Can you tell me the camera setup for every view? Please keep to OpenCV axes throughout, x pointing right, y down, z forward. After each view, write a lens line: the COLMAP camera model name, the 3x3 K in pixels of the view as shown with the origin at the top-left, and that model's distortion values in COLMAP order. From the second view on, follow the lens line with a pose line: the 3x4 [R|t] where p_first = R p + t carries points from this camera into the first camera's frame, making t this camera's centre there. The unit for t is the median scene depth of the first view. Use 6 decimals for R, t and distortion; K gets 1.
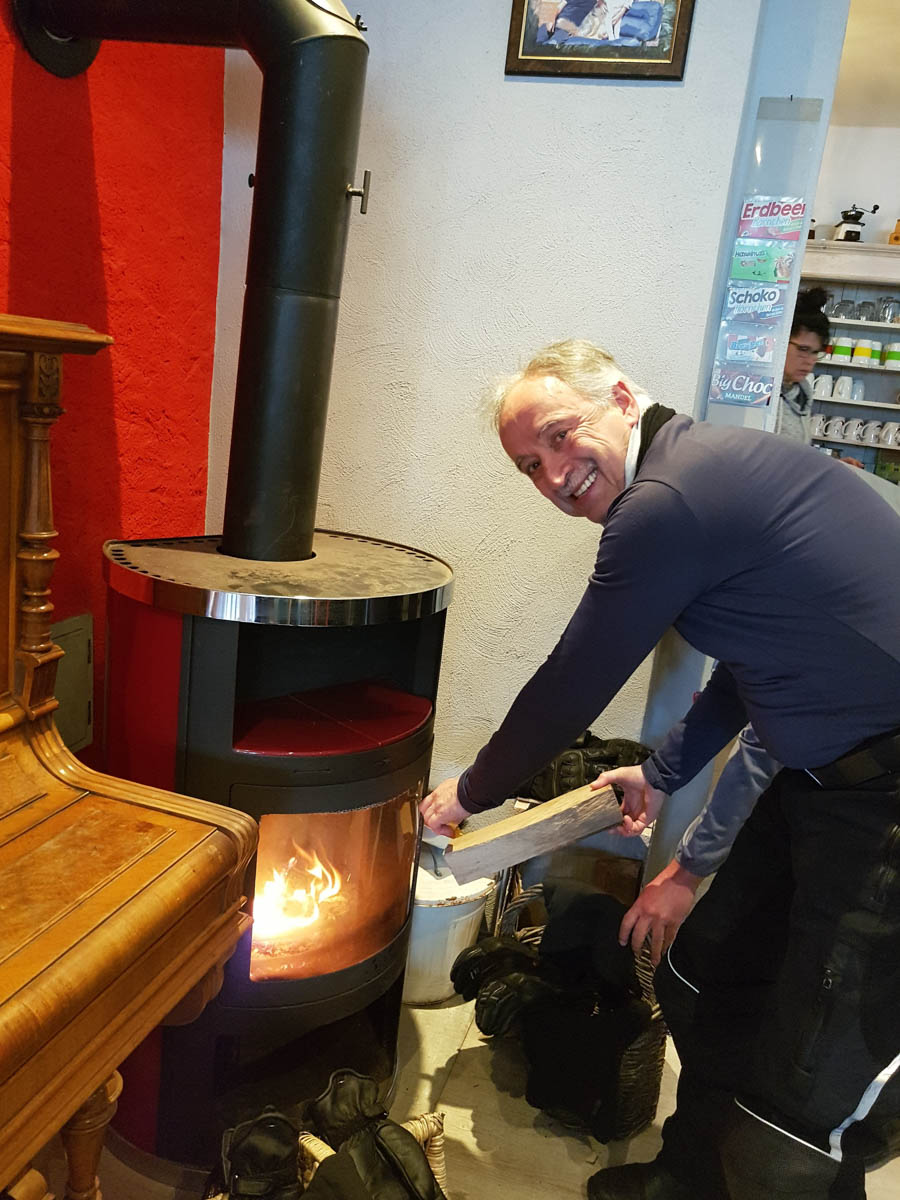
lens RADIAL K [[957.2, 0, 452.2], [0, 957.2, 605.1], [0, 0, 1]] dist [-0.124973, 0.238816]
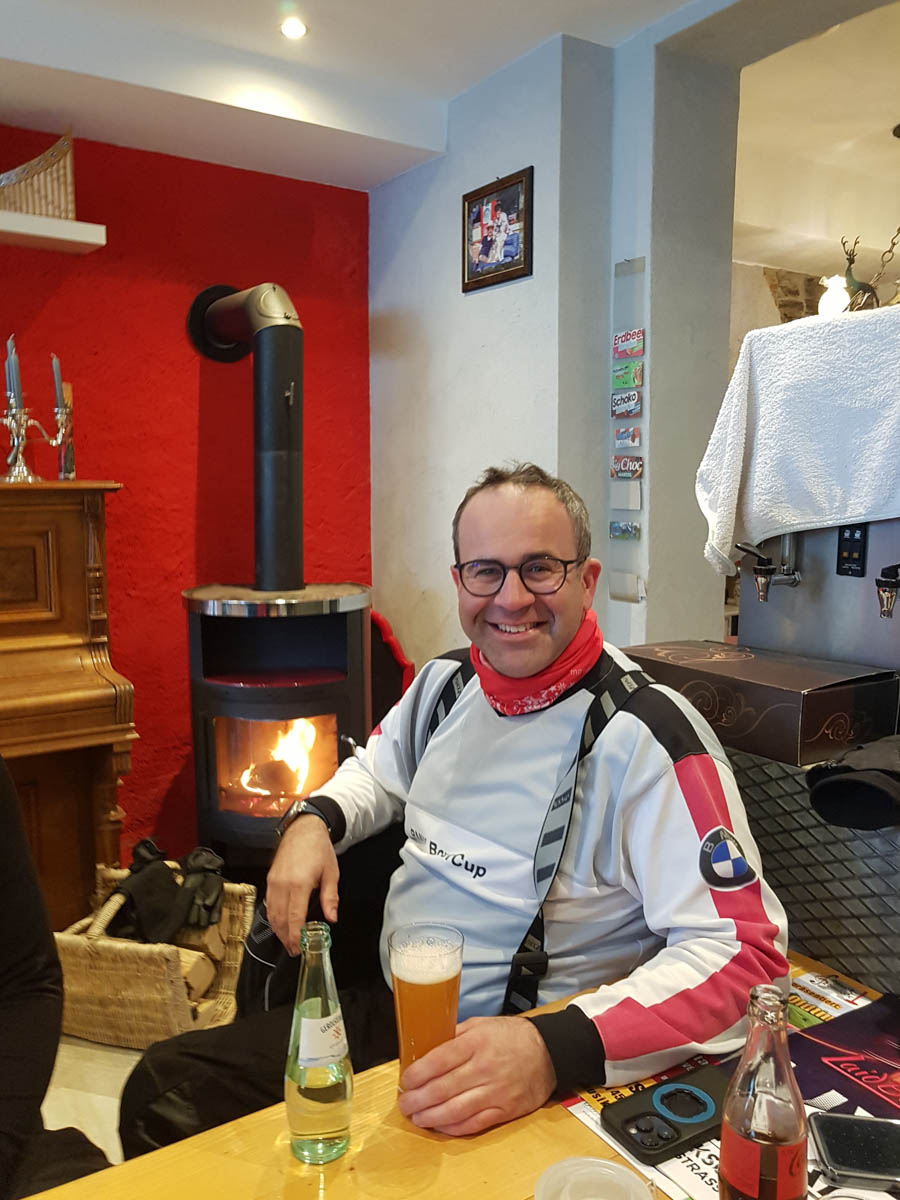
lens RADIAL K [[957.2, 0, 452.2], [0, 957.2, 605.1], [0, 0, 1]] dist [-0.124973, 0.238816]
pose [[0.758974, -0.023394, -0.650701, 1.092611], [-0.070120, 0.990606, -0.117402, 0.146237], [0.647334, 0.134732, 0.750204, -0.134105]]
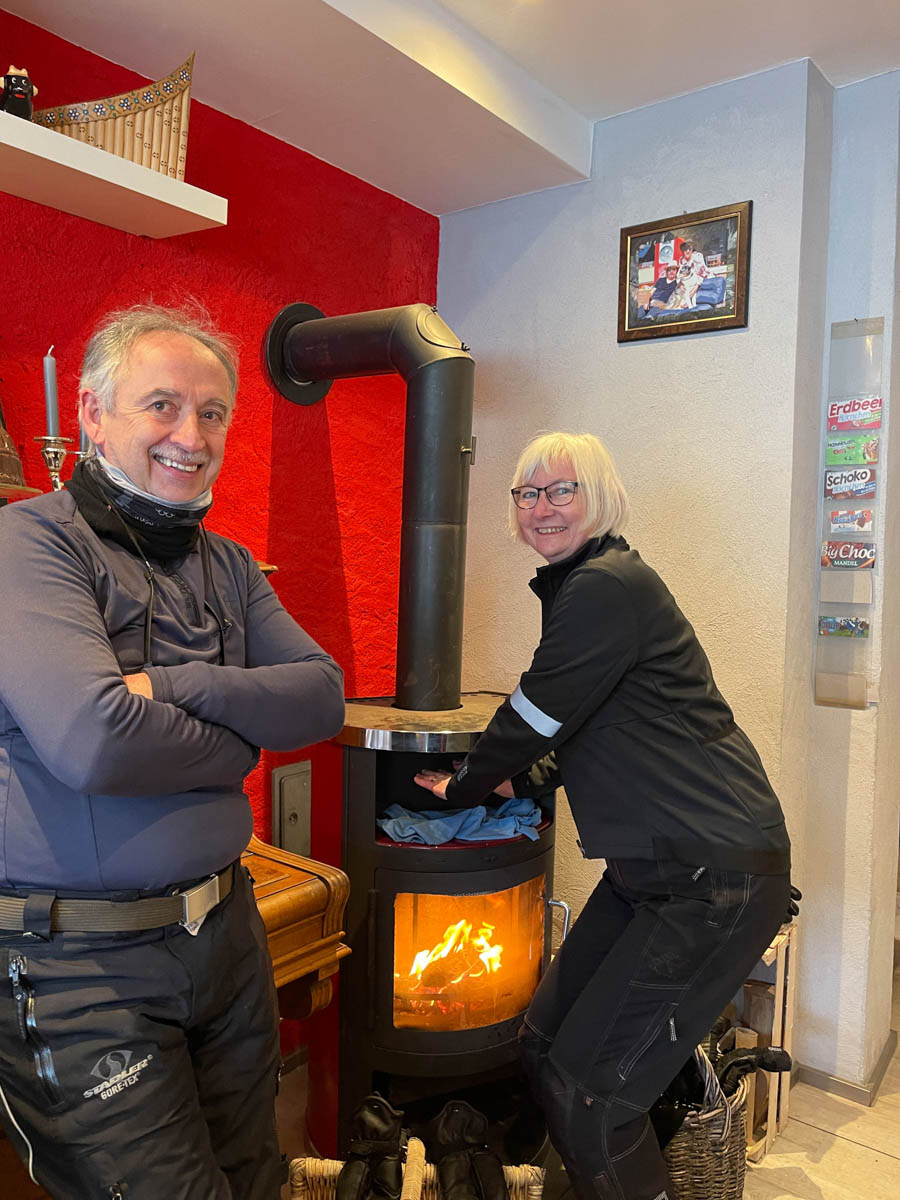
lens RADIAL K [[890.1, 0, 442.9], [0, 890.1, 596.4], [0, 0, 1]] dist [-0.002255, 0.004898]
pose [[0.925090, -0.069130, -0.373402, 0.281497], [-0.007387, 0.979829, -0.199700, 0.042762], [0.379675, 0.187499, 0.905920, -0.172610]]
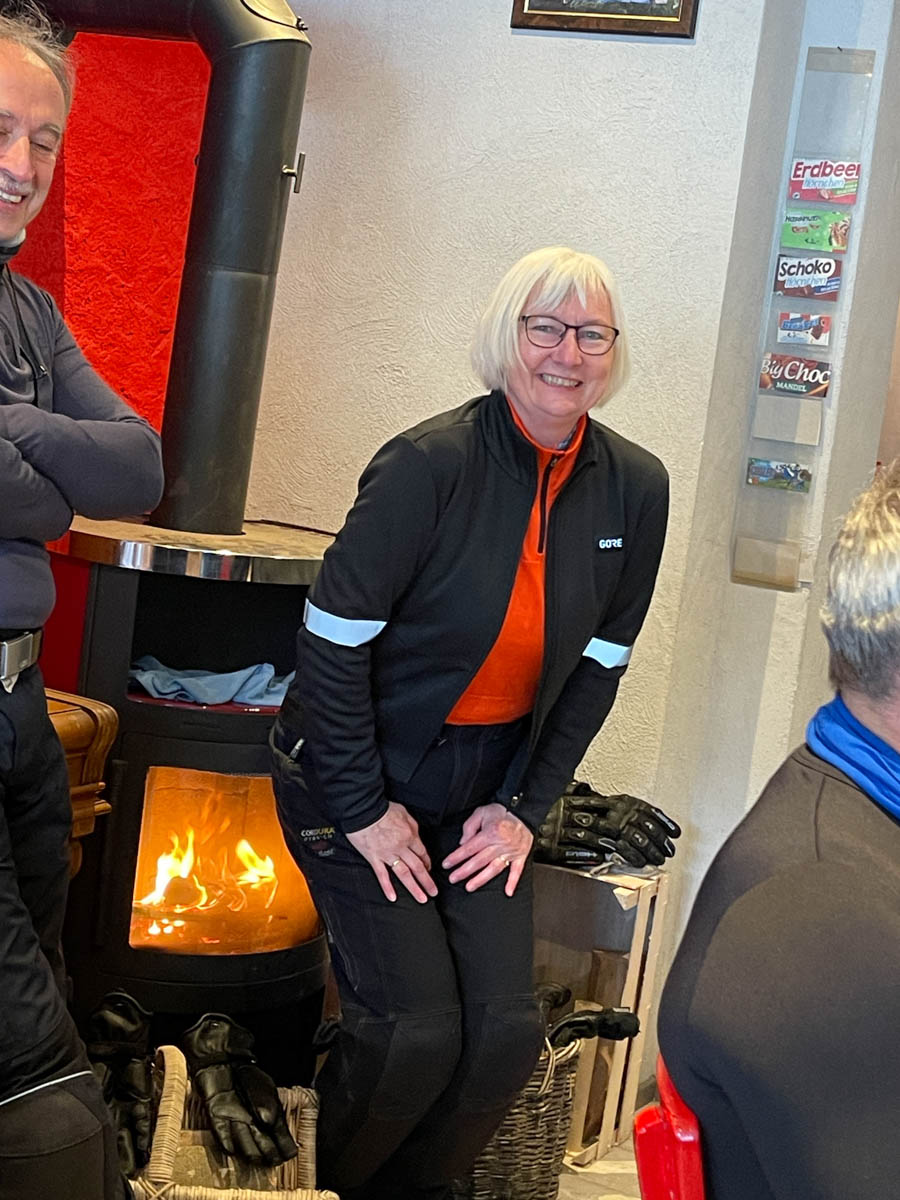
lens RADIAL K [[1961.5, 0, 450.0], [0, 1961.5, 600.0], [0, 0, 1]] dist [-0.026701, -0.290820]
pose [[0.980647, 0.040660, -0.191514, 0.386804], [-0.064667, 0.990566, -0.120822, 0.210348], [0.184795, 0.130868, 0.974025, -0.769700]]
